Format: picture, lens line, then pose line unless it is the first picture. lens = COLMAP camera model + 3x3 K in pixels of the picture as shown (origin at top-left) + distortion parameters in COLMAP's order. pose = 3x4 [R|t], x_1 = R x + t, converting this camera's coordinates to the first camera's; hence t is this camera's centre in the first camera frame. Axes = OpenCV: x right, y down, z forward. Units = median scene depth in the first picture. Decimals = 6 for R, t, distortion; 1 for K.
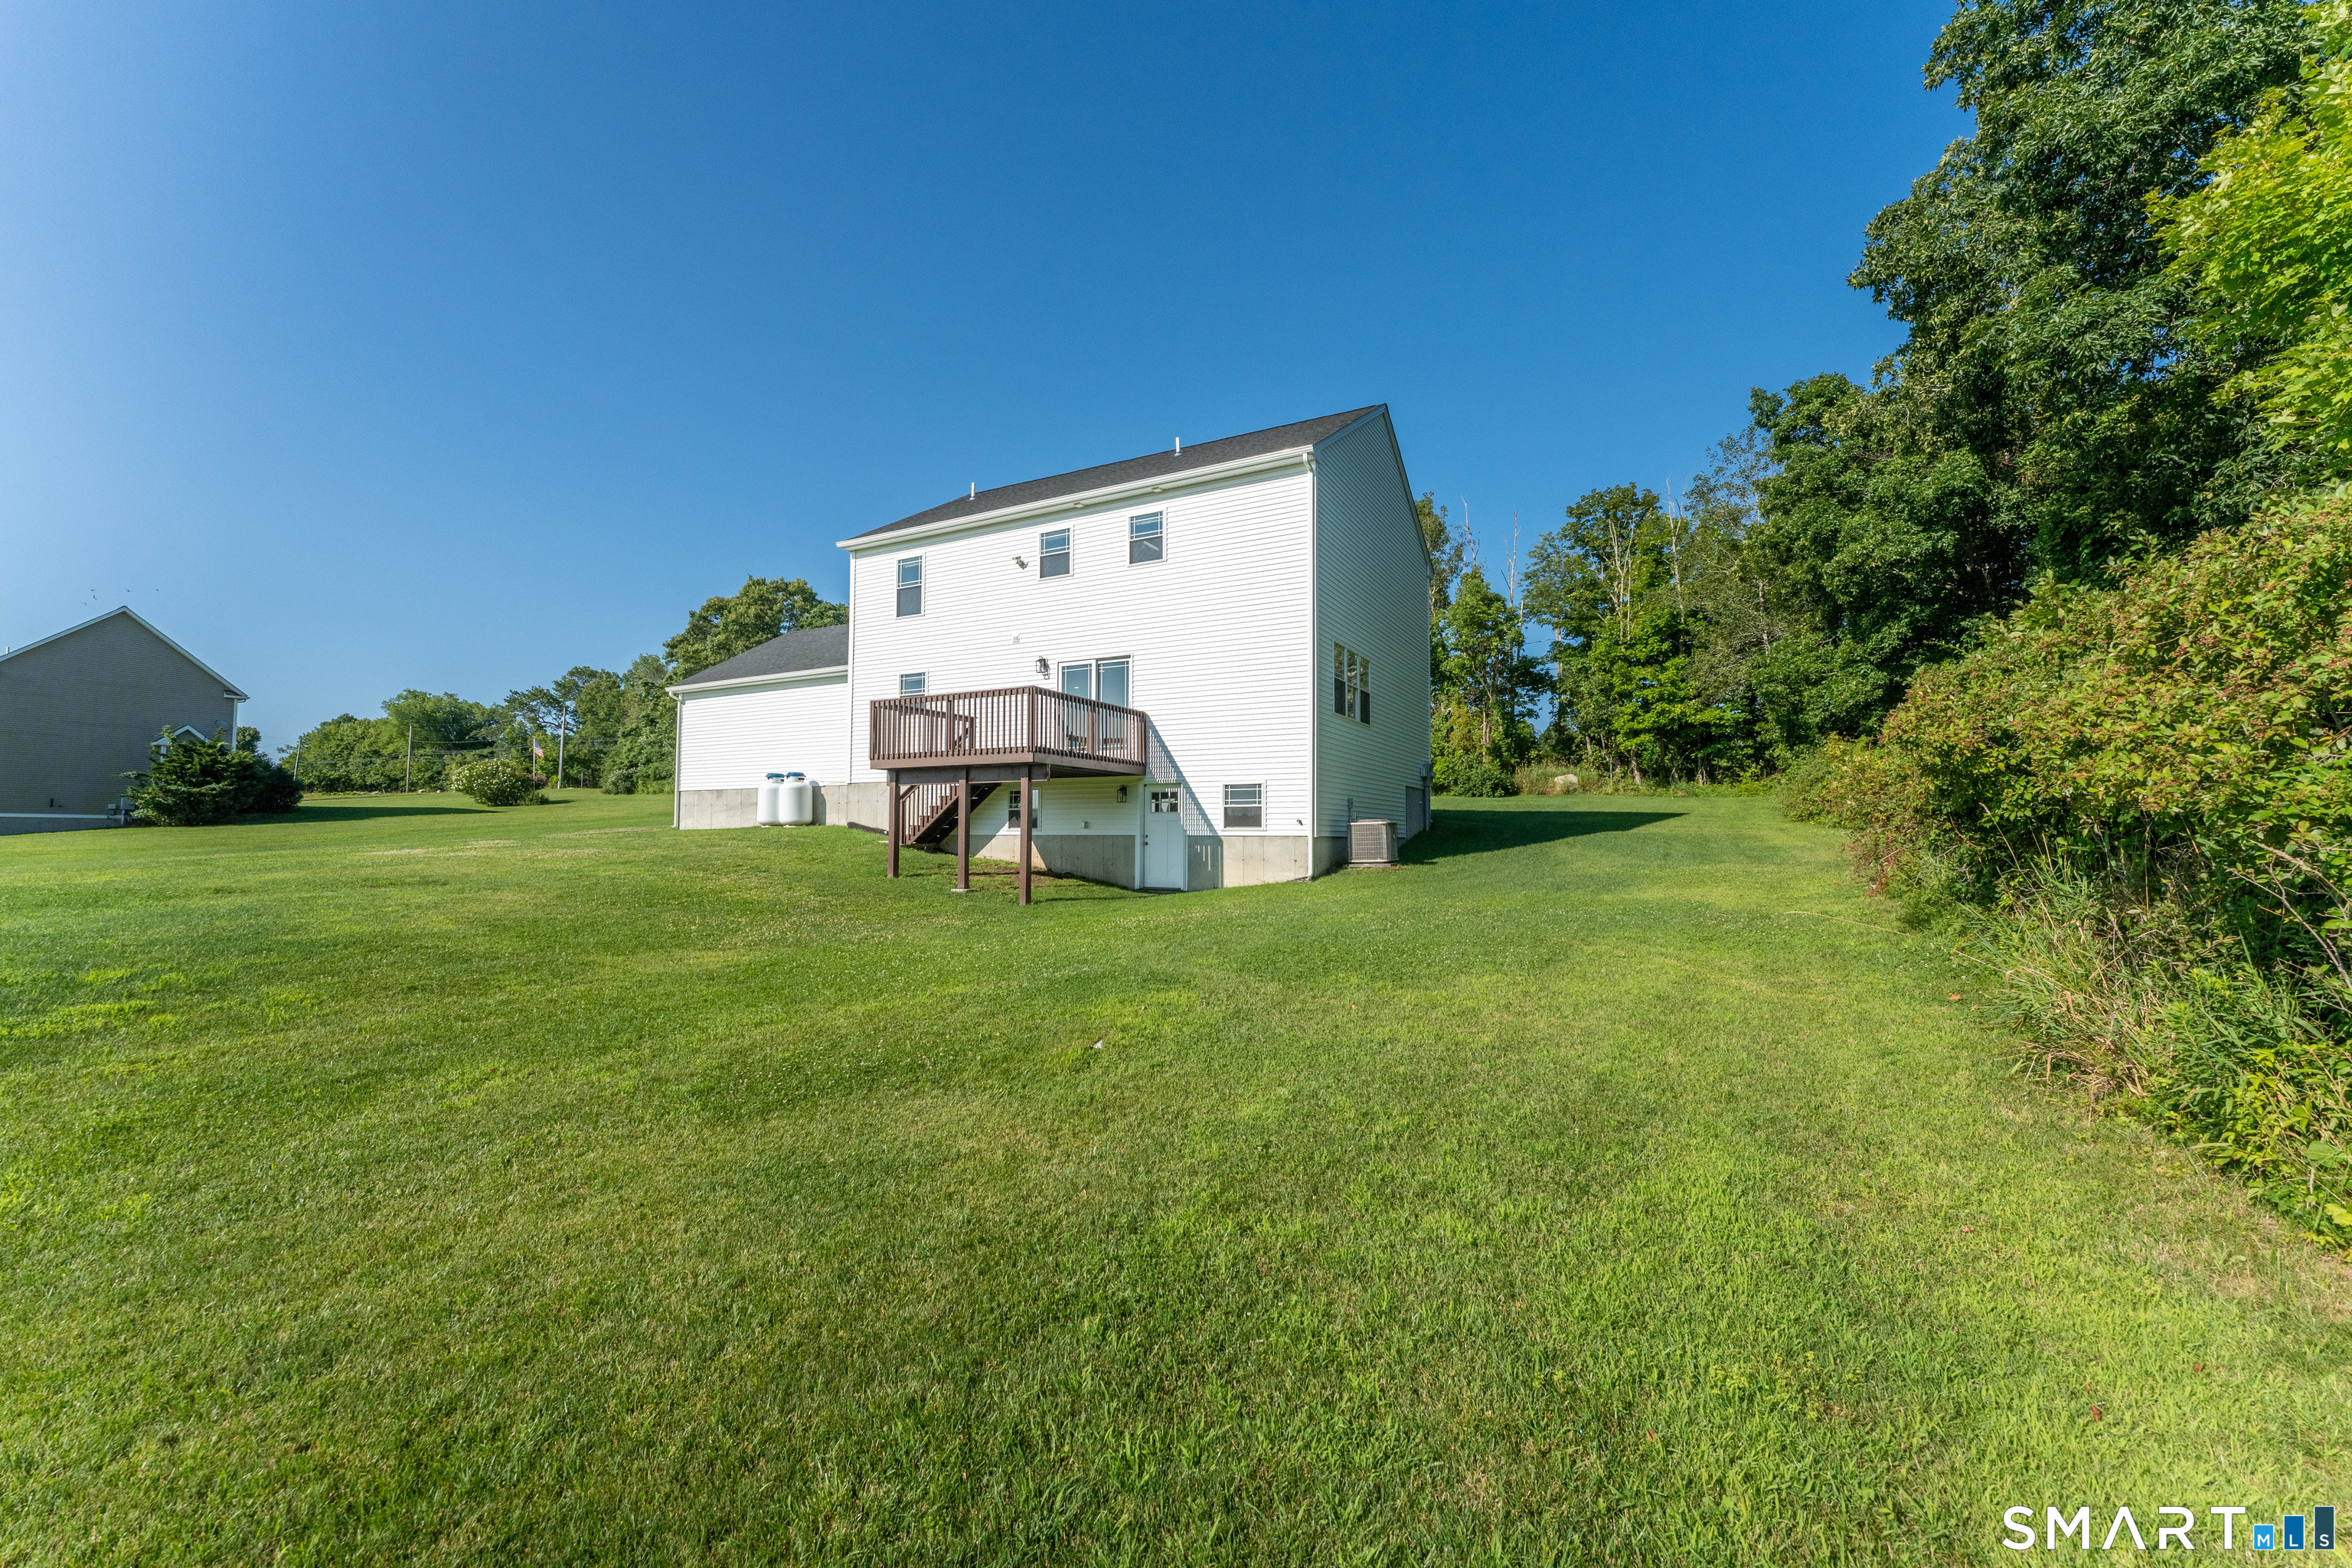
lens RADIAL K [[958.2, 0, 1176.9], [0, 958.2, 790.7], [0, 0, 1]] dist [-0.002263, -0.000197]
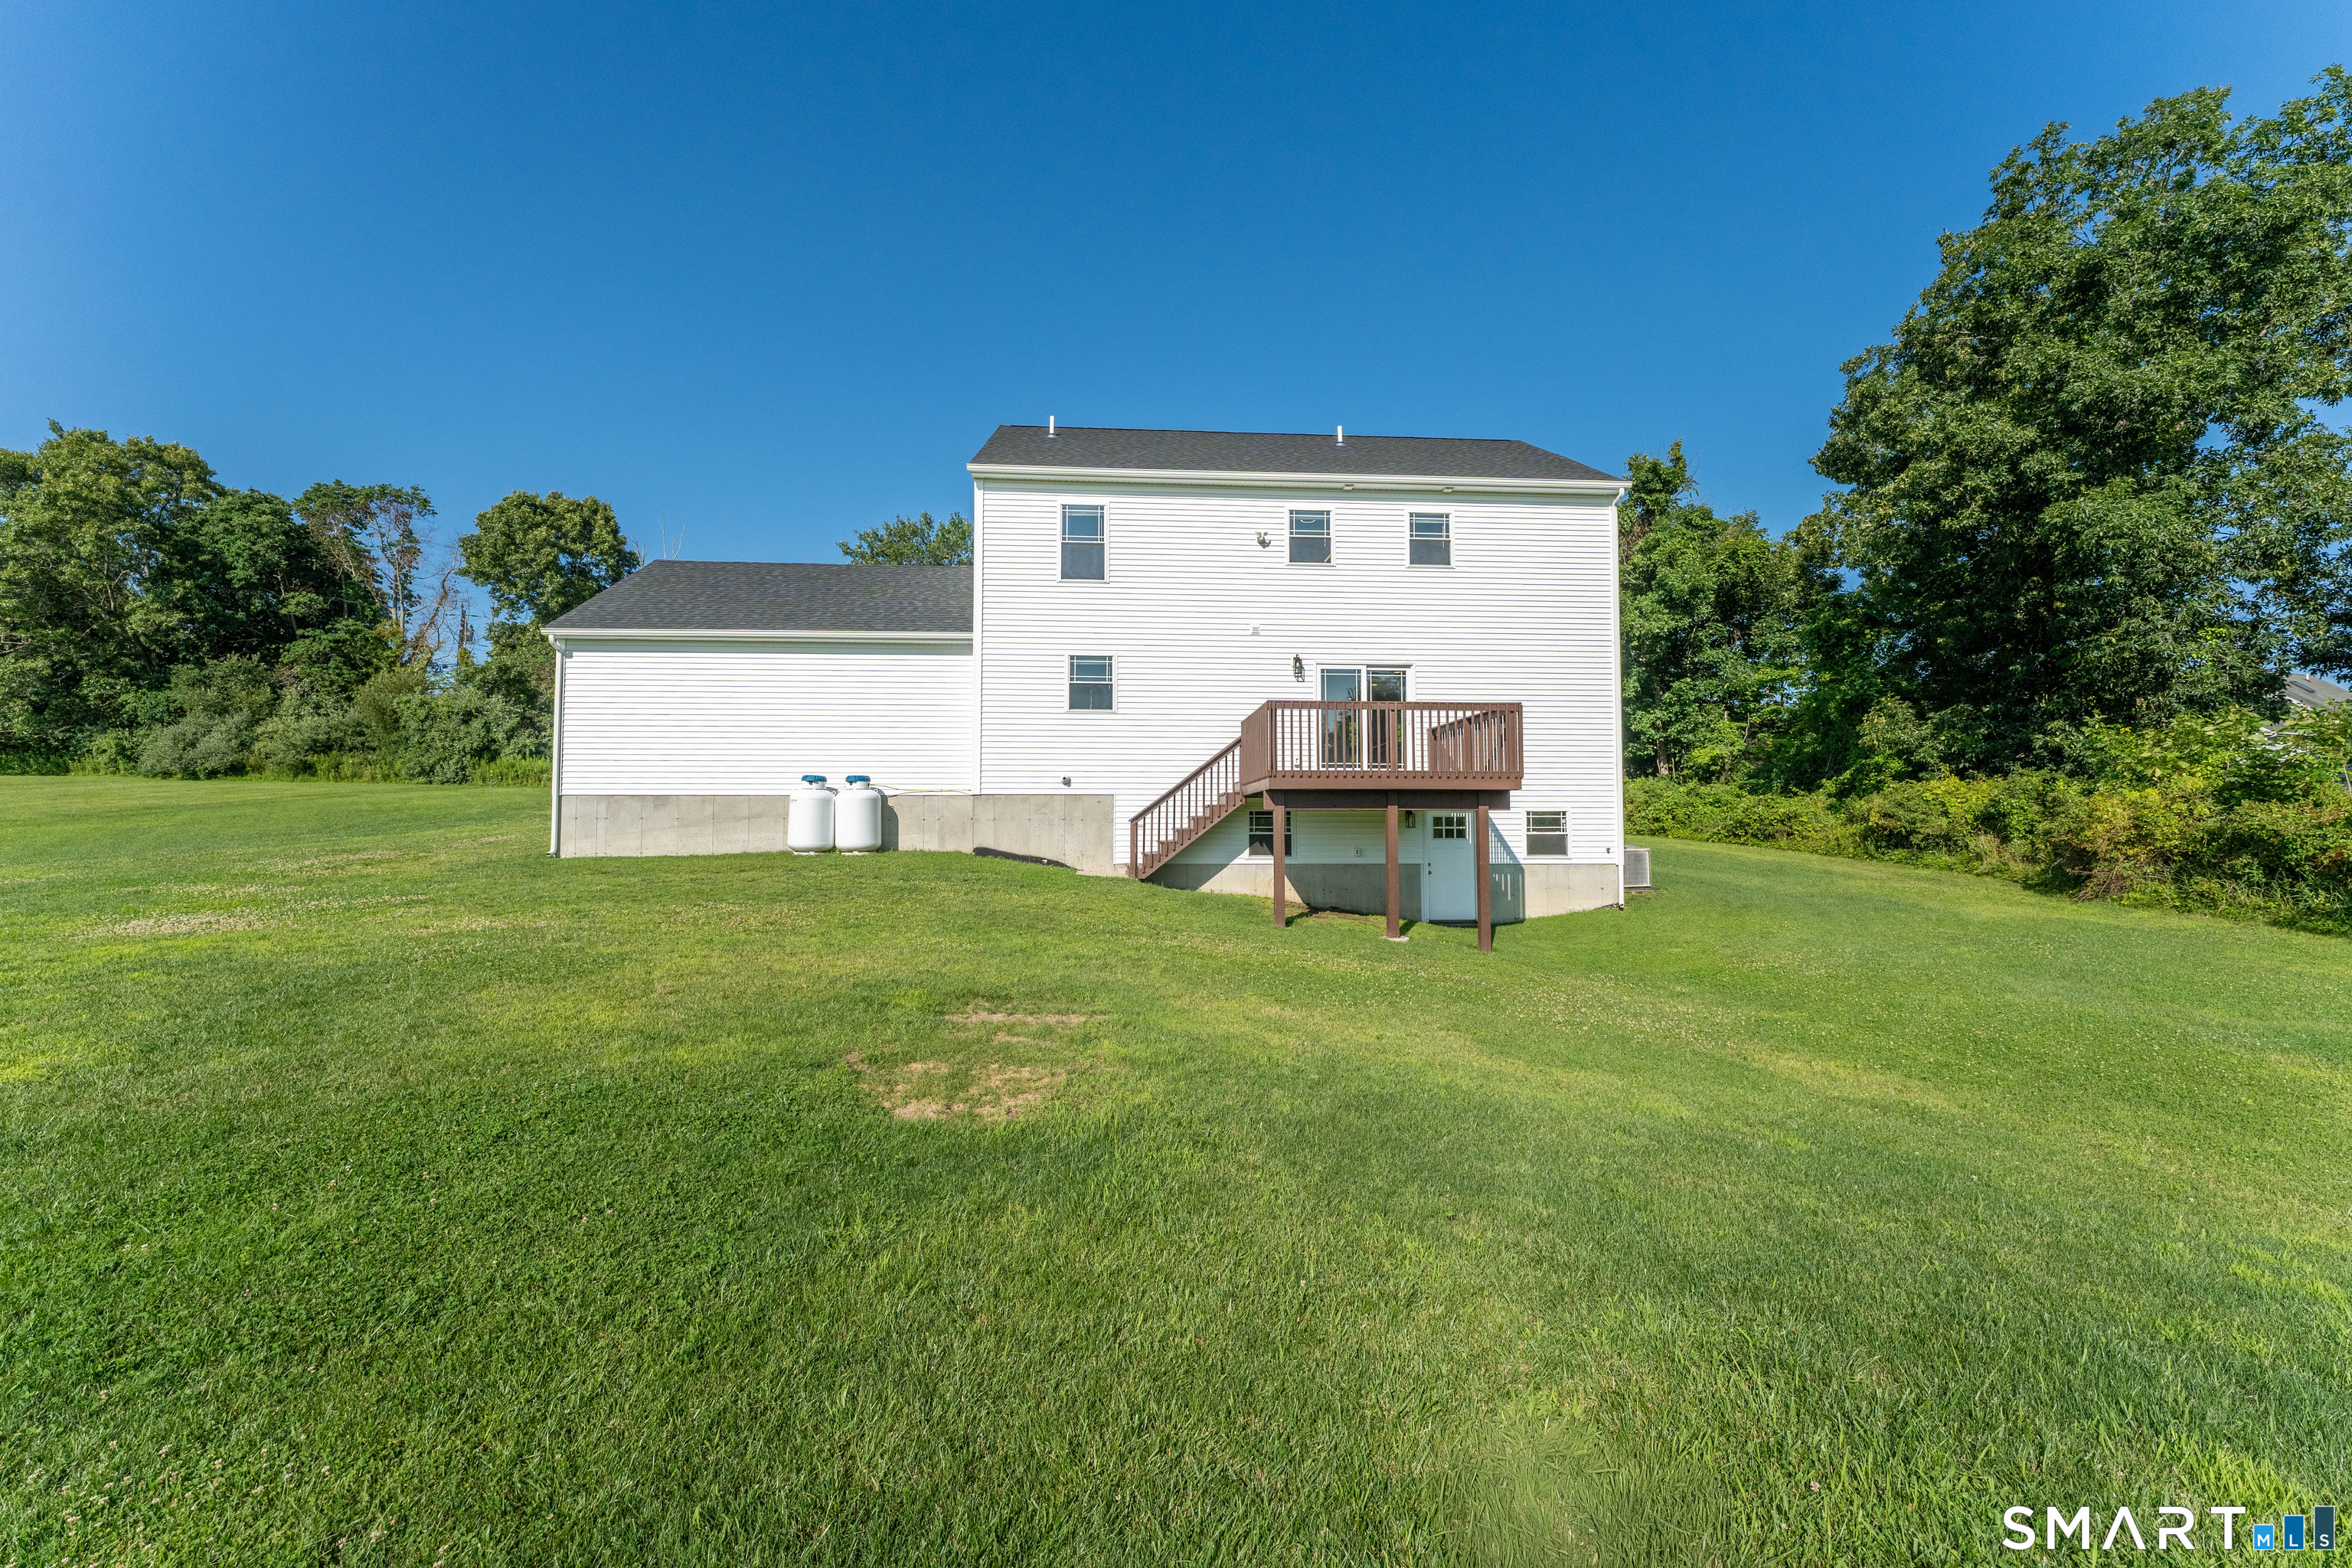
lens RADIAL K [[958.2, 0, 1176.3], [0, 958.2, 789.0], [0, 0, 1]] dist [-0.002263, -0.000197]
pose [[0.840156, 0.020754, 0.541948, -0.684277], [-0.024693, 0.999695, -0.000003, -0.017680], [-0.541782, -0.013380, 0.840412, 0.335163]]
